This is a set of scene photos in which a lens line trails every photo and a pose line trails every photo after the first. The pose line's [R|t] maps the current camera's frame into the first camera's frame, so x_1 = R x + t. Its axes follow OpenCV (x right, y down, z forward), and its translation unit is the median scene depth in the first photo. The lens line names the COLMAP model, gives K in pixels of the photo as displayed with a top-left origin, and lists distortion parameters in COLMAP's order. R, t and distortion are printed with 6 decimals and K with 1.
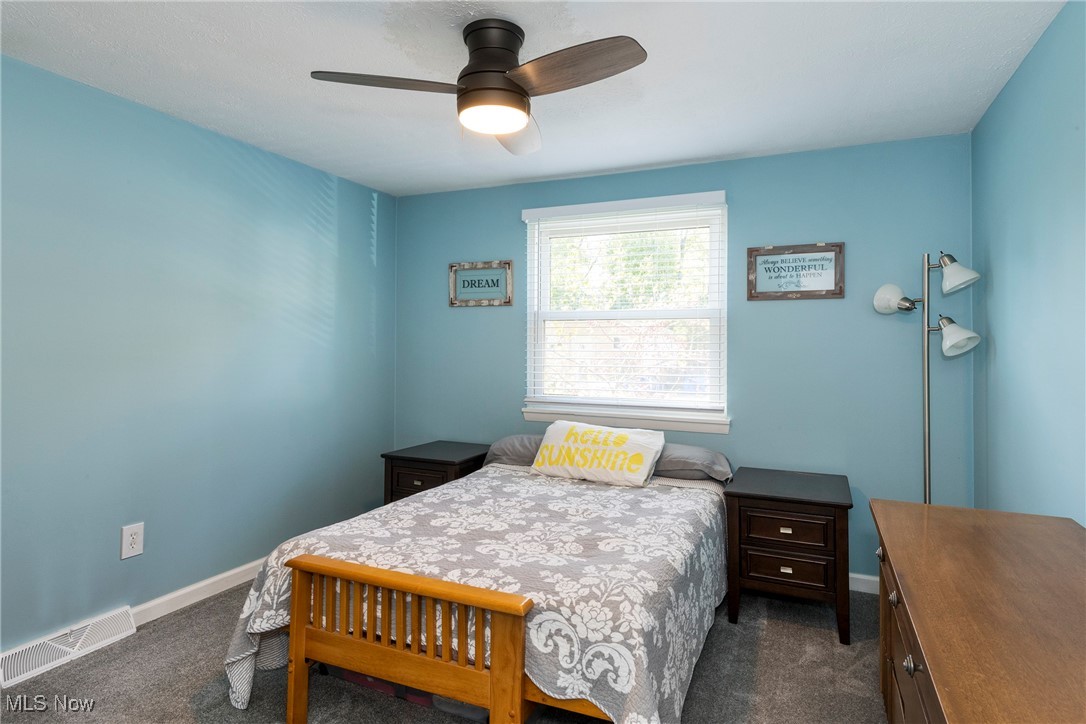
lens RADIAL K [[606.2, 0, 544.5], [0, 606.2, 336.0], [0, 0, 1]] dist [0.018386, -0.000115]
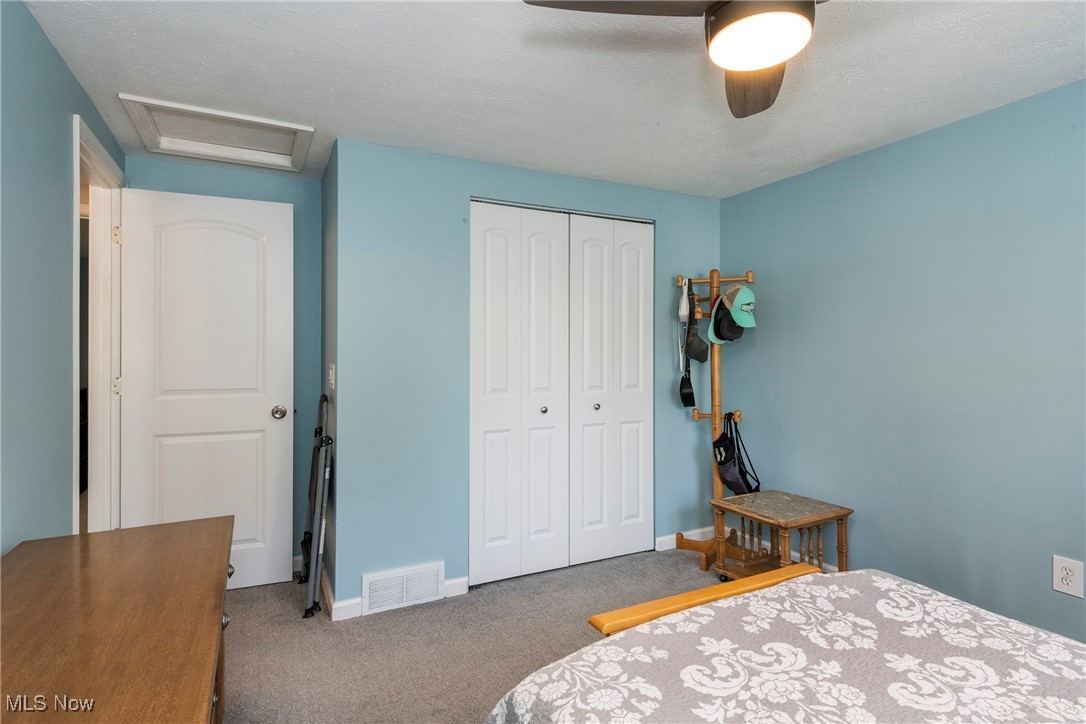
lens RADIAL K [[560.0, 0, 547.3], [0, 560.0, 347.9], [0, 0, 1]] dist [0.010010, 0.000004]
pose [[-0.626758, -0.012864, -0.779108, 0.414225], [0.011975, 0.999587, -0.026138, 0.011840], [0.779122, -0.025713, -0.626345, 0.854374]]
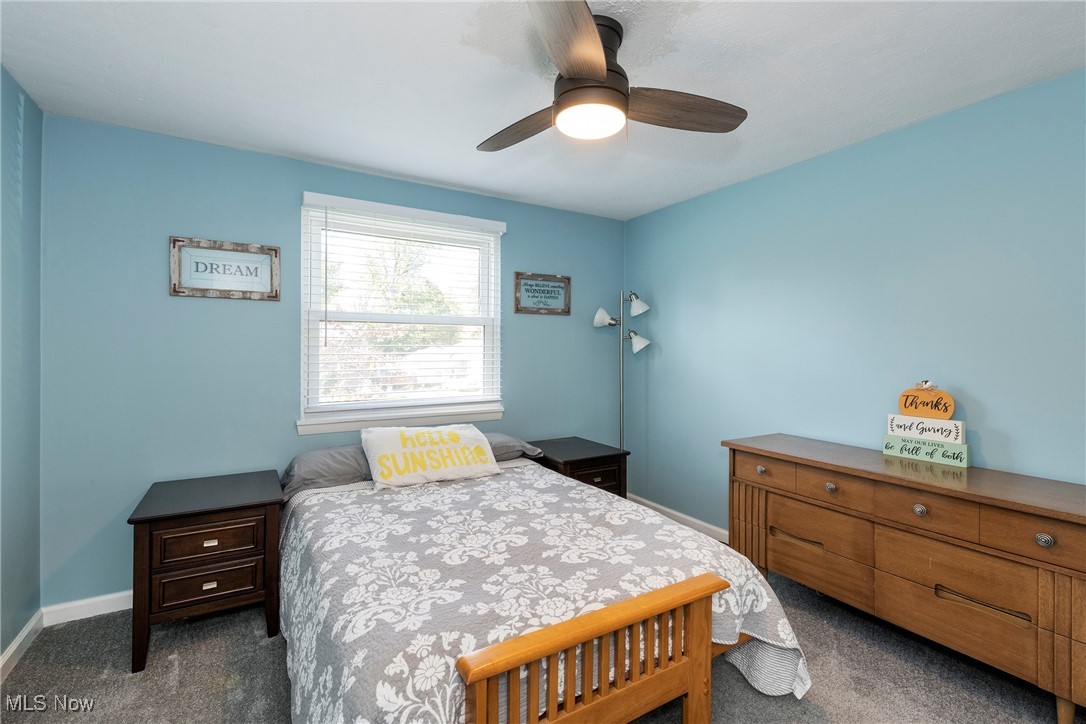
lens RADIAL K [[487.6, 0, 545.0], [0, 487.6, 346.8], [0, 0, 1]] dist [0.015473, -0.005577]
pose [[0.568061, -0.001094, 0.822986, -0.547937], [-0.013128, 0.999860, 0.010391, 0.001408], [-0.822882, -0.016707, 0.567967, 0.424546]]
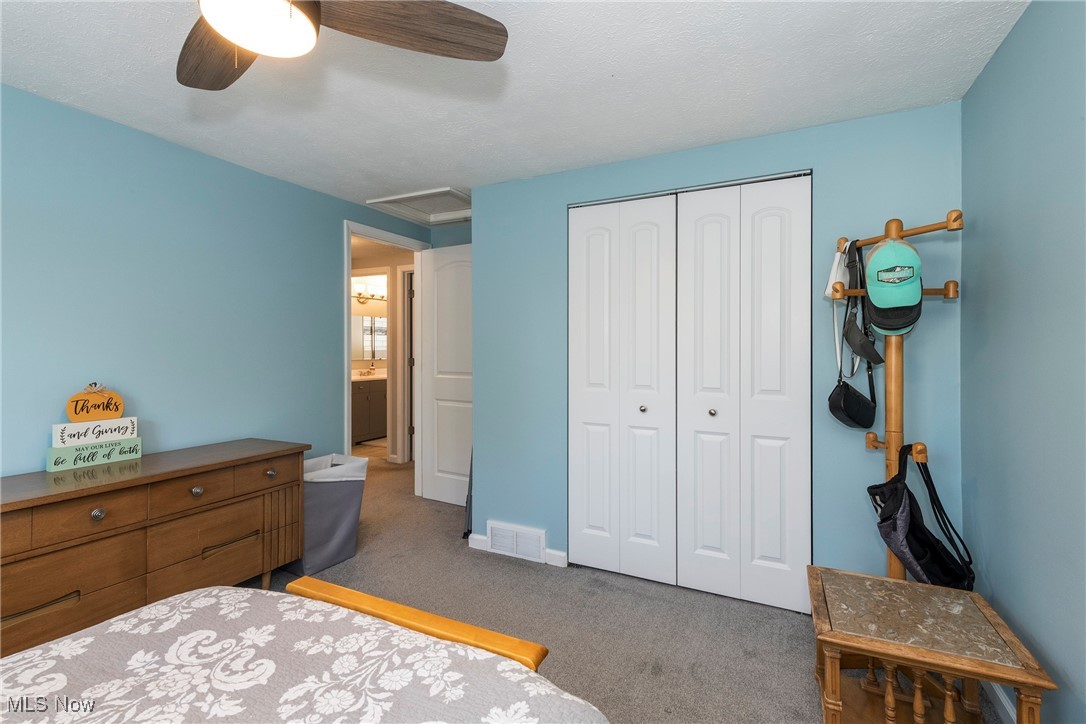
lens RADIAL K [[487.6, 0, 545.0], [0, 487.6, 346.8], [0, 0, 1]] dist [0.015473, -0.005577]
pose [[-0.999194, -0.006949, 0.039543, -0.298062], [-0.007831, 0.999723, -0.022210, 0.010784], [-0.039377, -0.022502, -0.998971, 1.078030]]
